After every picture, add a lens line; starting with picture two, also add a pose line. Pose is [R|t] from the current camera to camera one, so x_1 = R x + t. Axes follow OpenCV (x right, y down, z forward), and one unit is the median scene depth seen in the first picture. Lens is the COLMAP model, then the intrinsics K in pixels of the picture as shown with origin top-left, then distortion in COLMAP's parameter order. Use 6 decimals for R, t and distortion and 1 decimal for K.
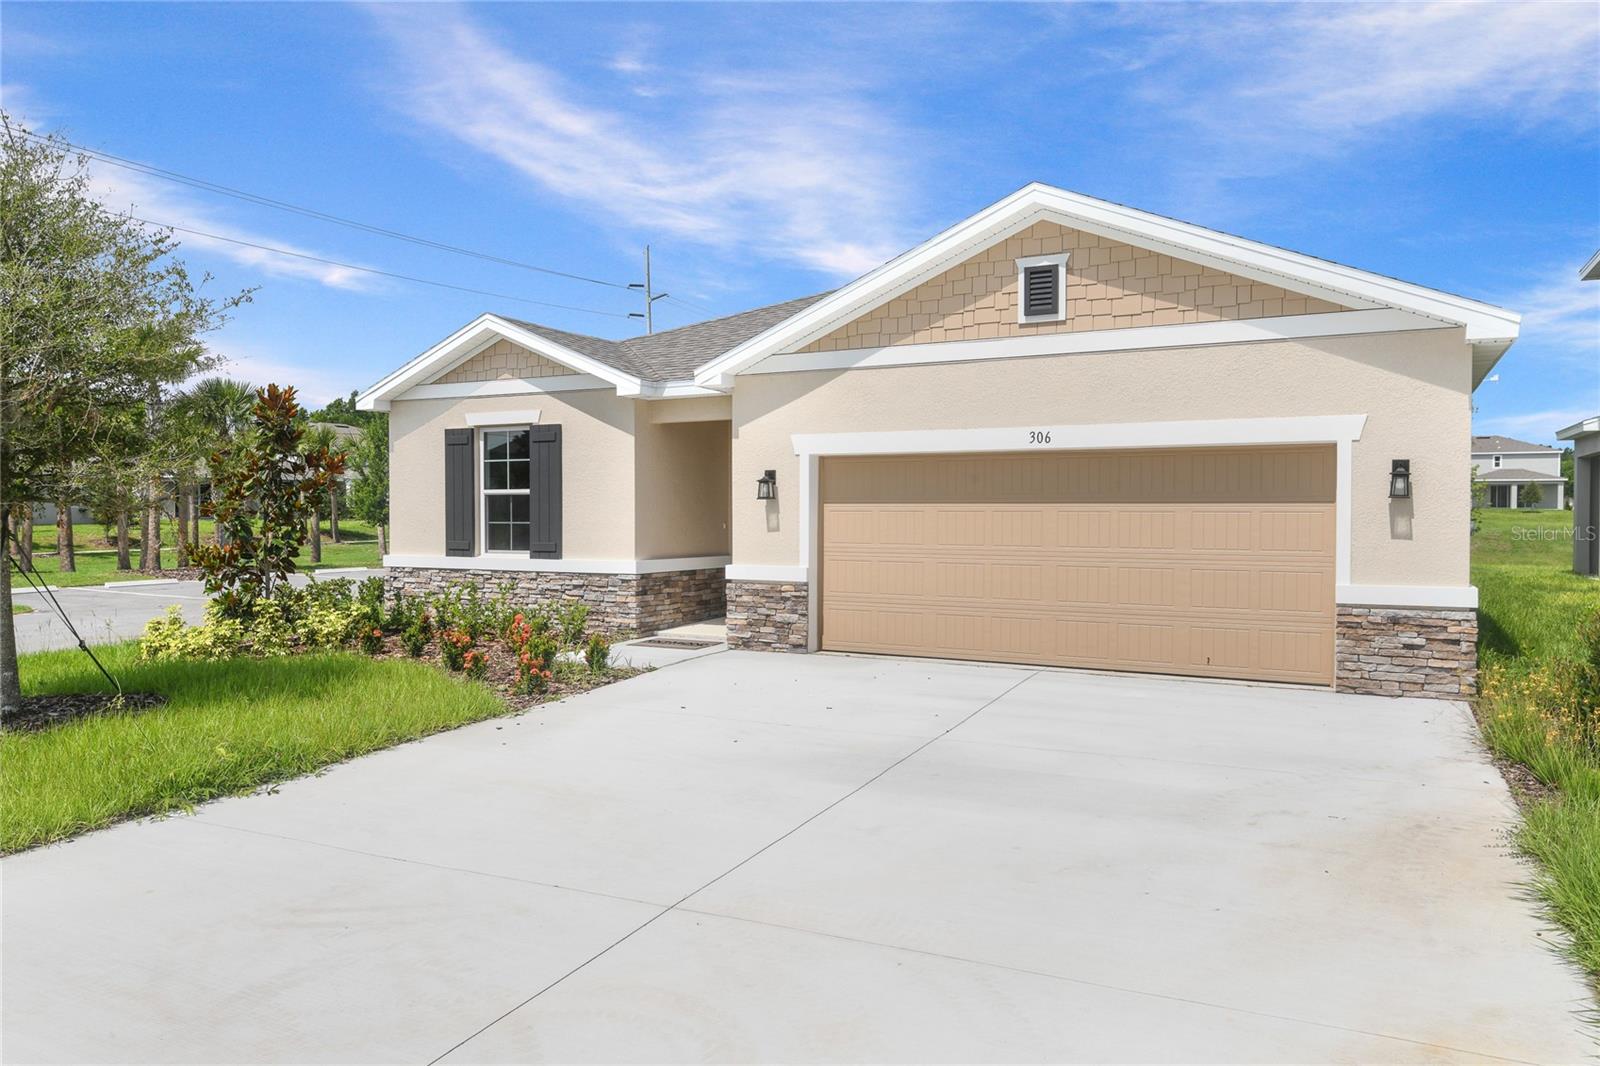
lens RADIAL K [[1043.5, 0, 800.0], [0, 1043.5, 533.0], [0, 0, 1]] dist [0.044858, -0.001151]
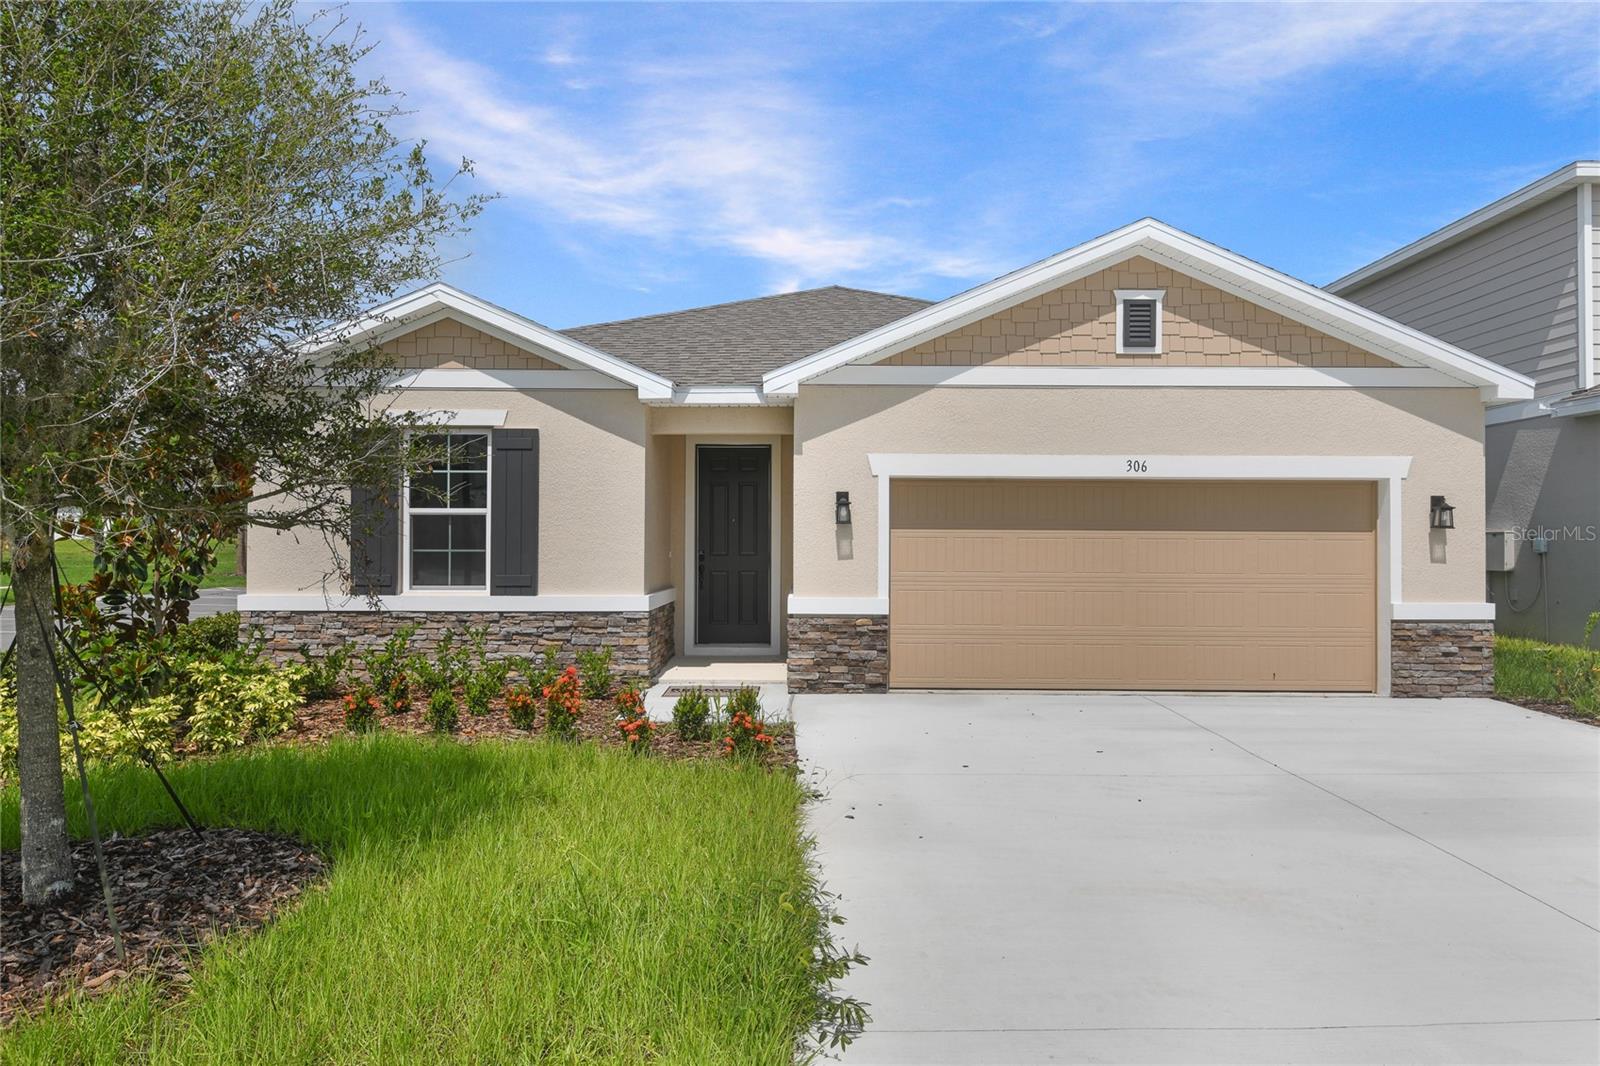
lens RADIAL K [[1033.3, 0, 800.0], [0, 1033.3, 533.0], [0, 0, 1]] dist [0.032702, 0.001506]
pose [[0.893034, 0.003781, 0.449973, -0.472059], [0.005792, 0.999785, -0.019896, -0.007119], [-0.449951, 0.020374, 0.892821, 0.222648]]
